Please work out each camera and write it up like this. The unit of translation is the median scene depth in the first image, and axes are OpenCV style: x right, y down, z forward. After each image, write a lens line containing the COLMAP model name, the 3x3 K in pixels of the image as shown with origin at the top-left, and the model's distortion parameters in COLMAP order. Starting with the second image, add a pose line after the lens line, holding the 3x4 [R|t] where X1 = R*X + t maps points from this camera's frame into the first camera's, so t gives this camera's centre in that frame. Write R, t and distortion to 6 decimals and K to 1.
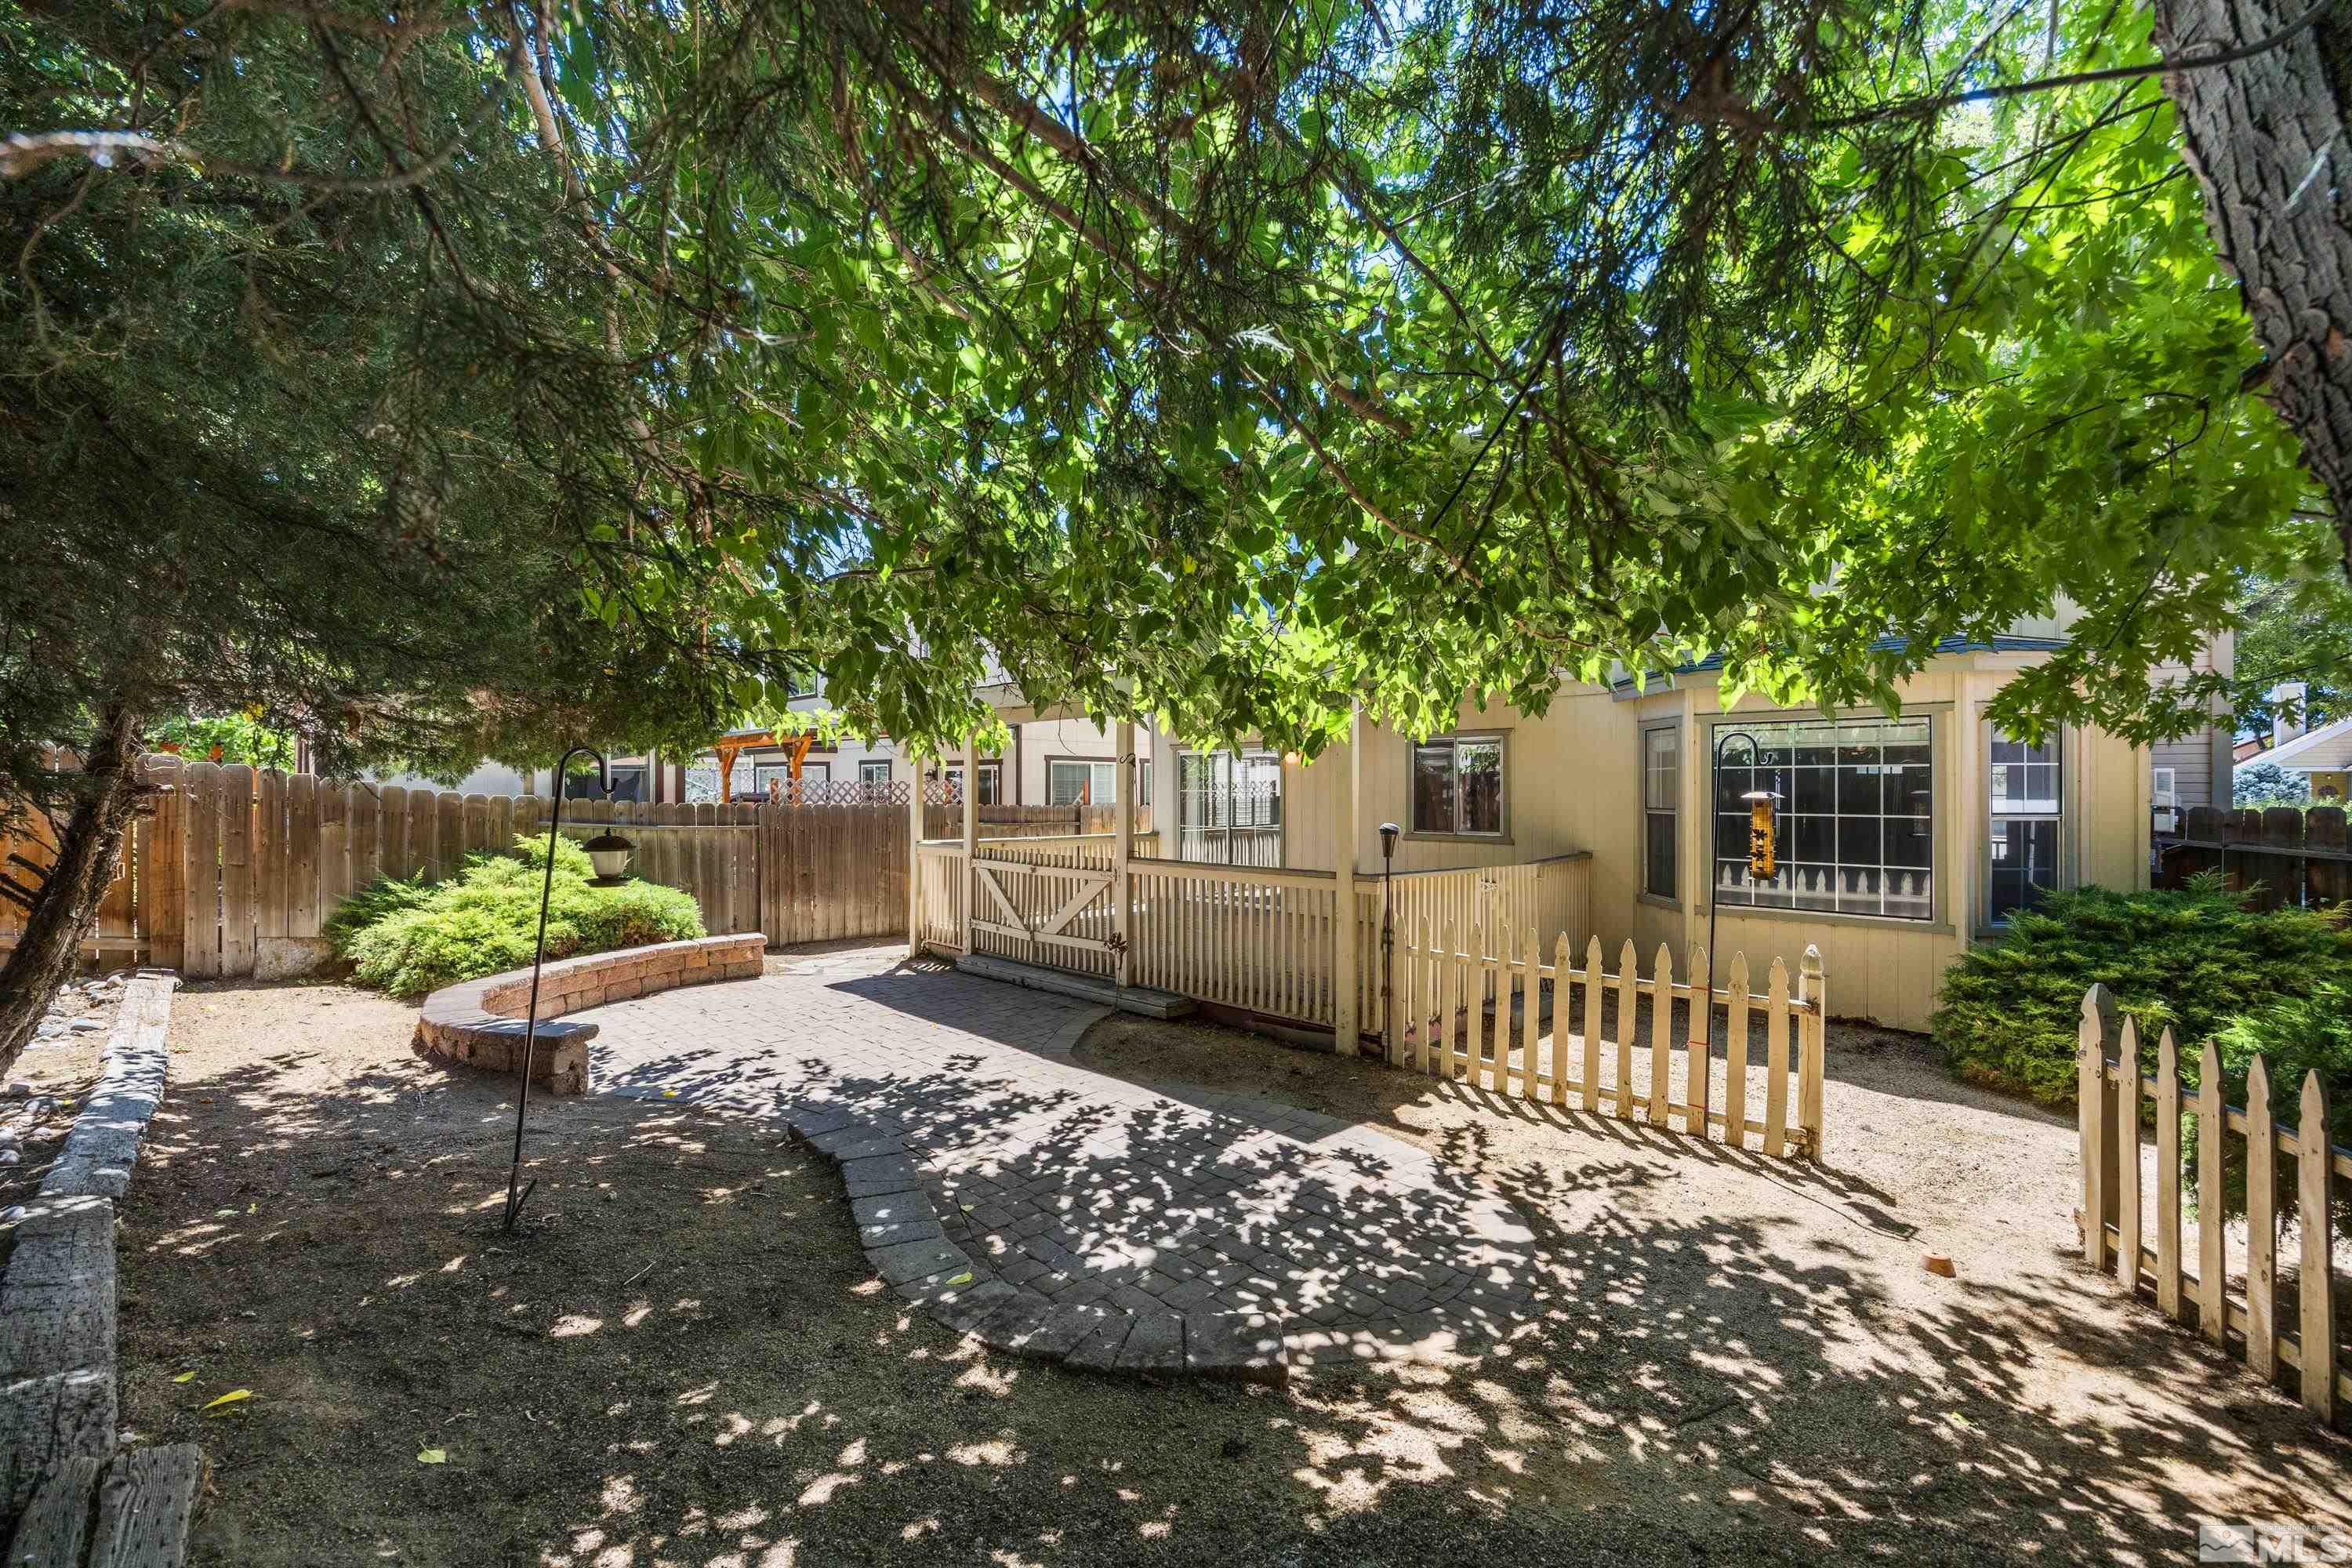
lens RADIAL K [[955.0, 0, 1173.0], [0, 955.0, 785.2], [0, 0, 1]] dist [-0.000805, 0.000123]
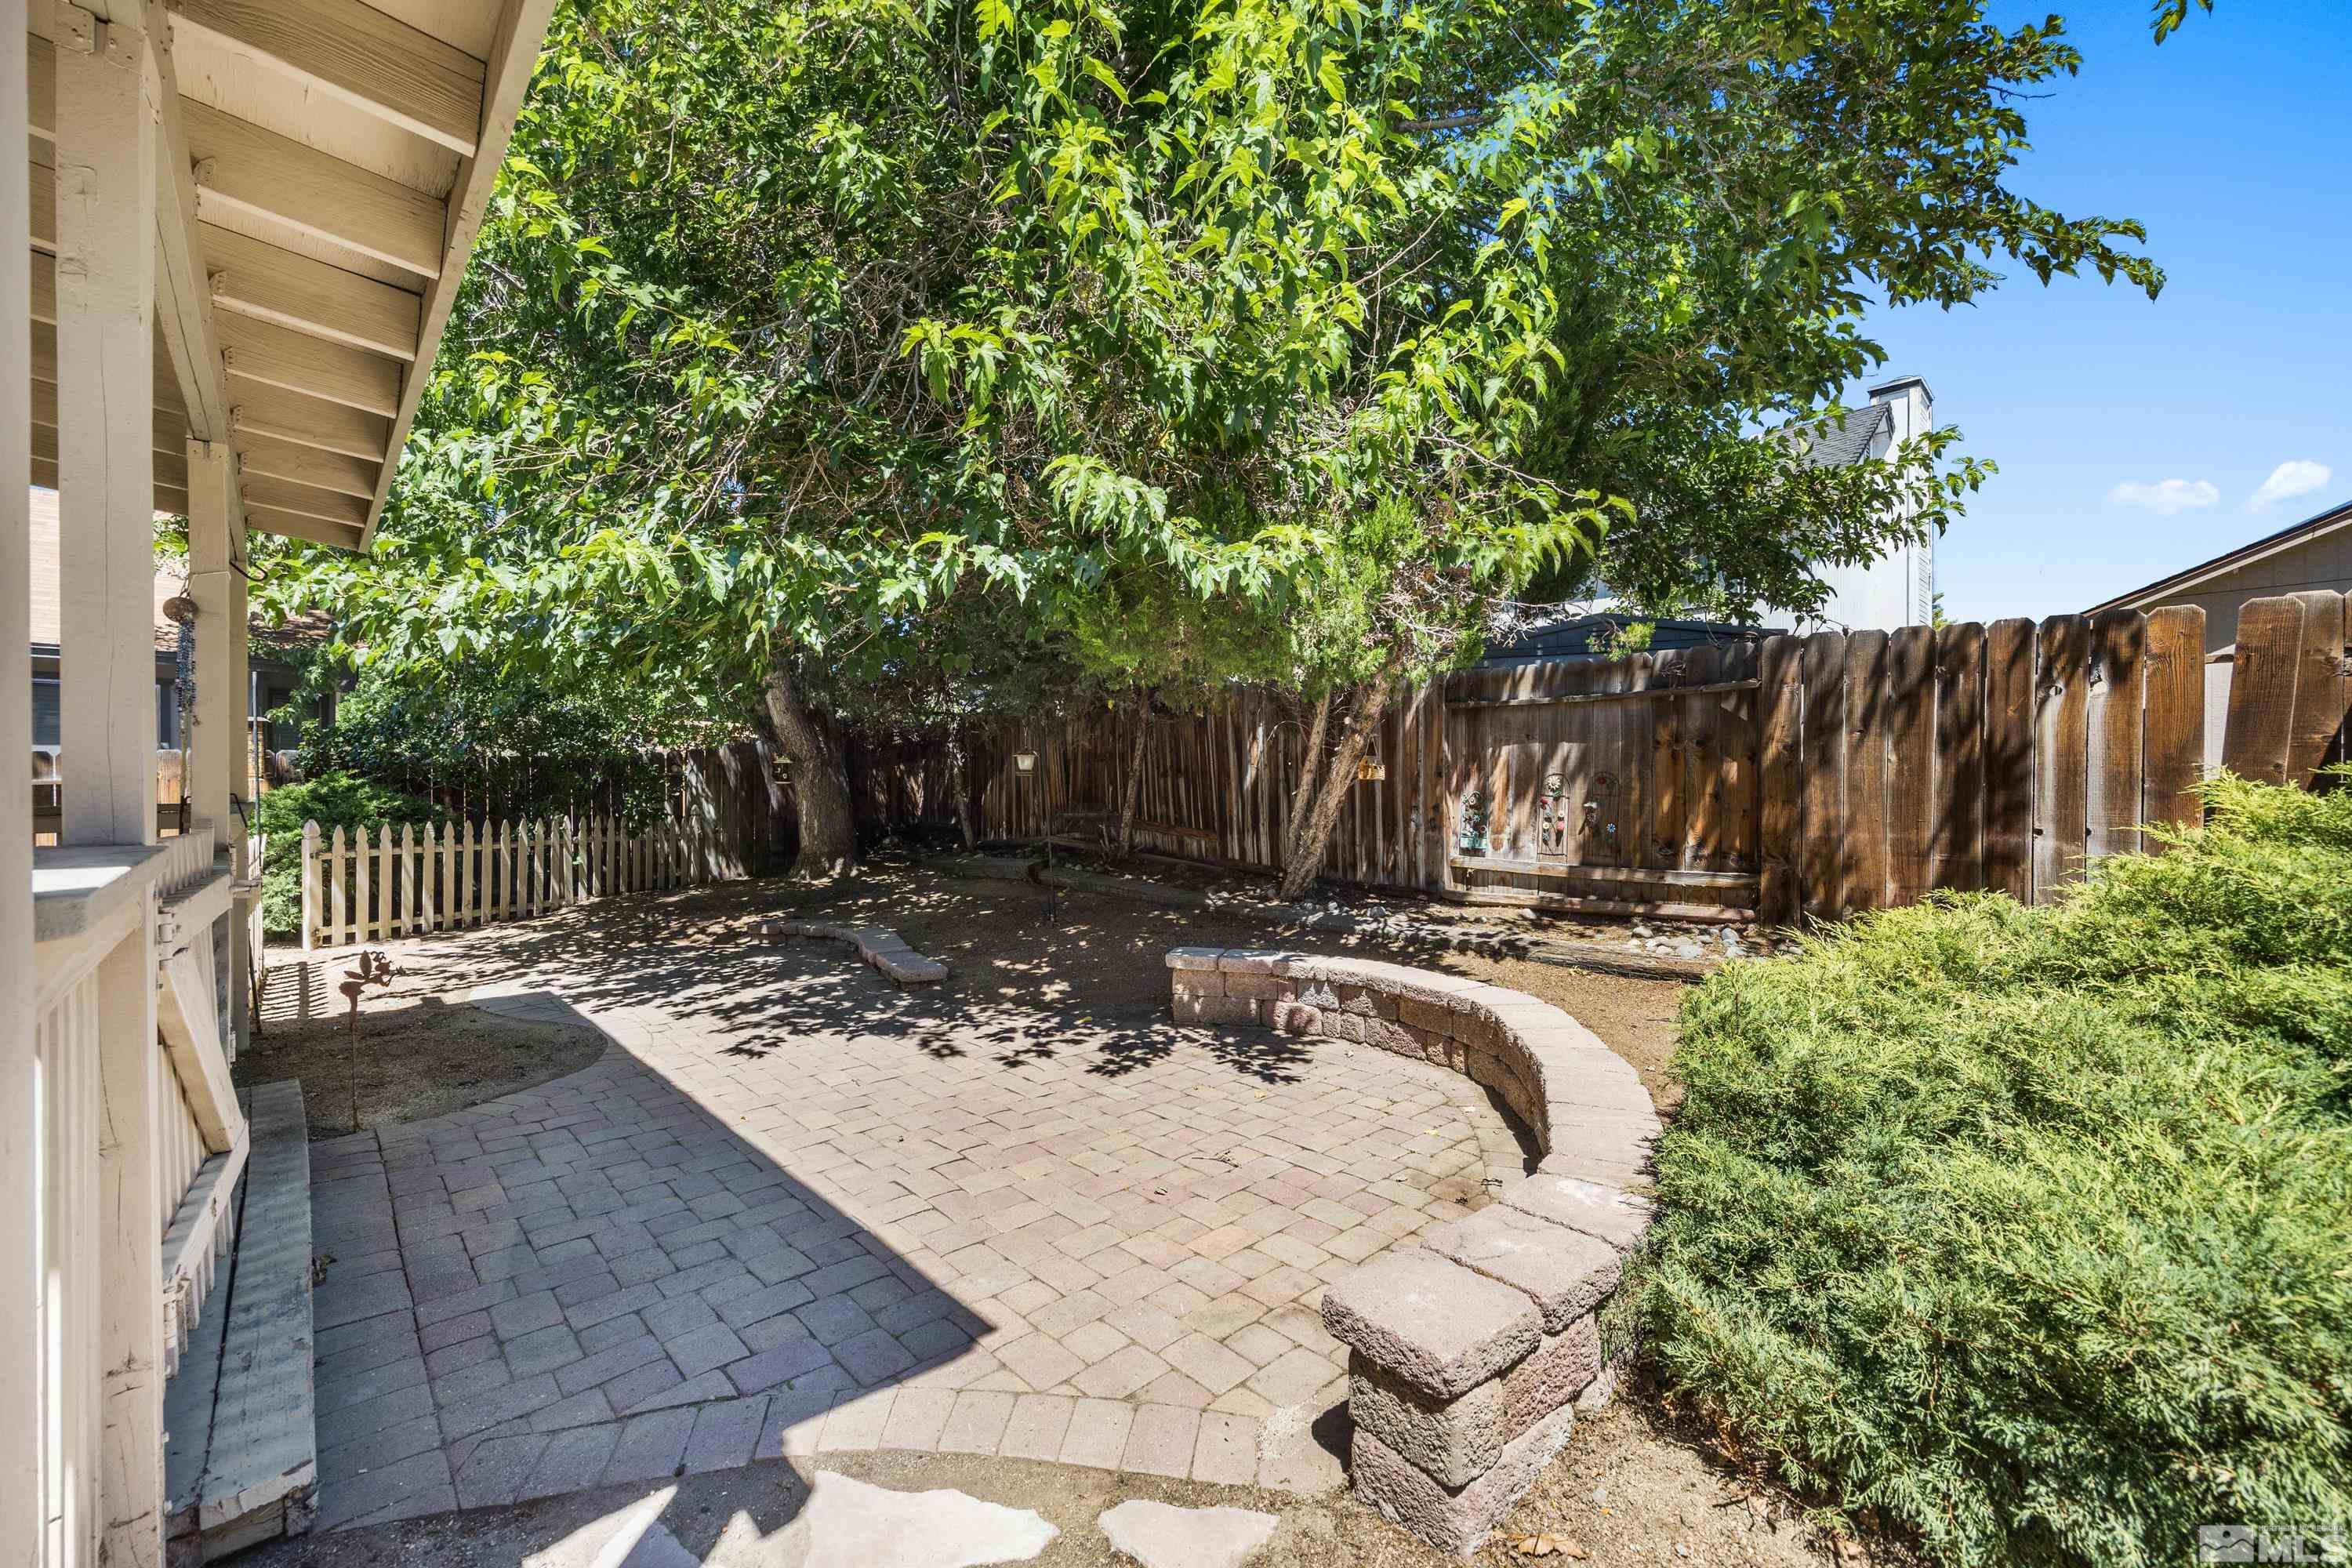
lens RADIAL K [[955.0, 0, 1180.7], [0, 955.0, 798.4], [0, 0, 1]] dist [-0.000805, 0.000123]
pose [[-0.999395, -0.003477, 0.034605, -0.625486], [-0.003140, 0.999947, 0.009776, 0.084736], [-0.034637, 0.009661, -0.999353, 1.860603]]
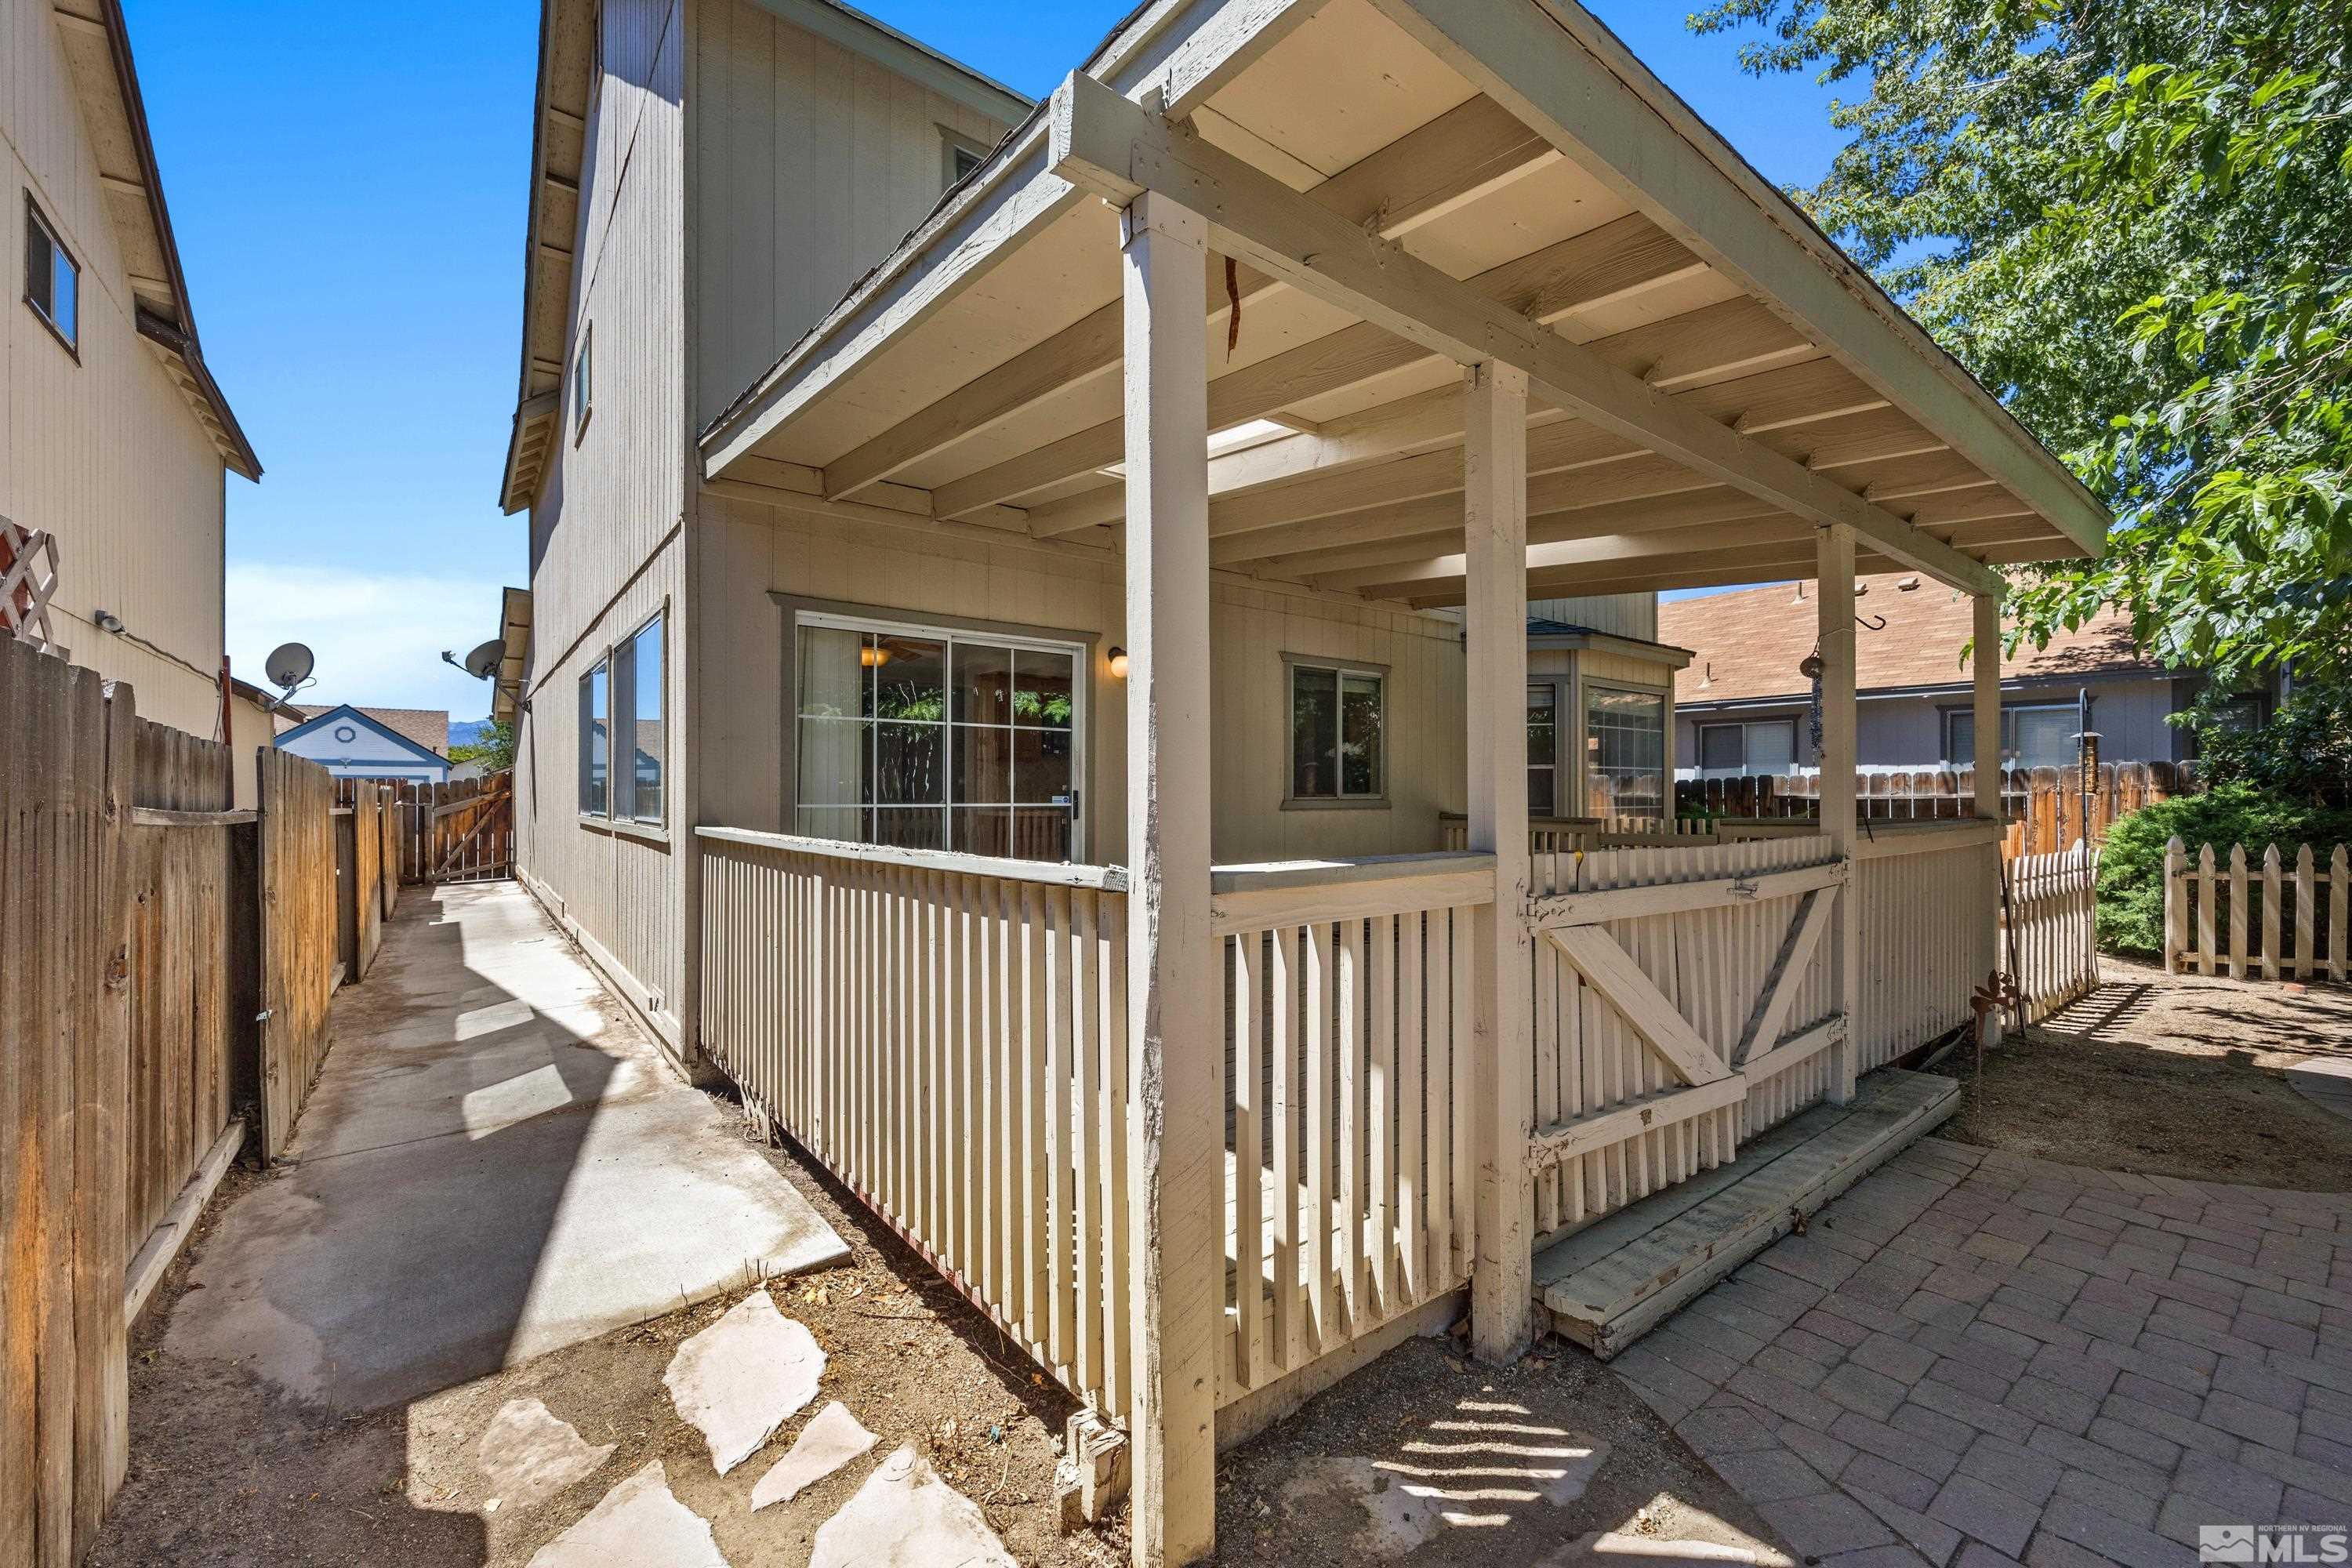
lens RADIAL K [[955.0, 0, 1181.7], [0, 955.0, 788.8], [0, 0, 1]] dist [-0.000805, 0.000123]
pose [[0.137912, 0.001711, 0.990443, -0.768172], [-0.000277, 0.999999, -0.001689, 0.074094], [-0.990445, -0.000041, 0.137912, 1.703253]]
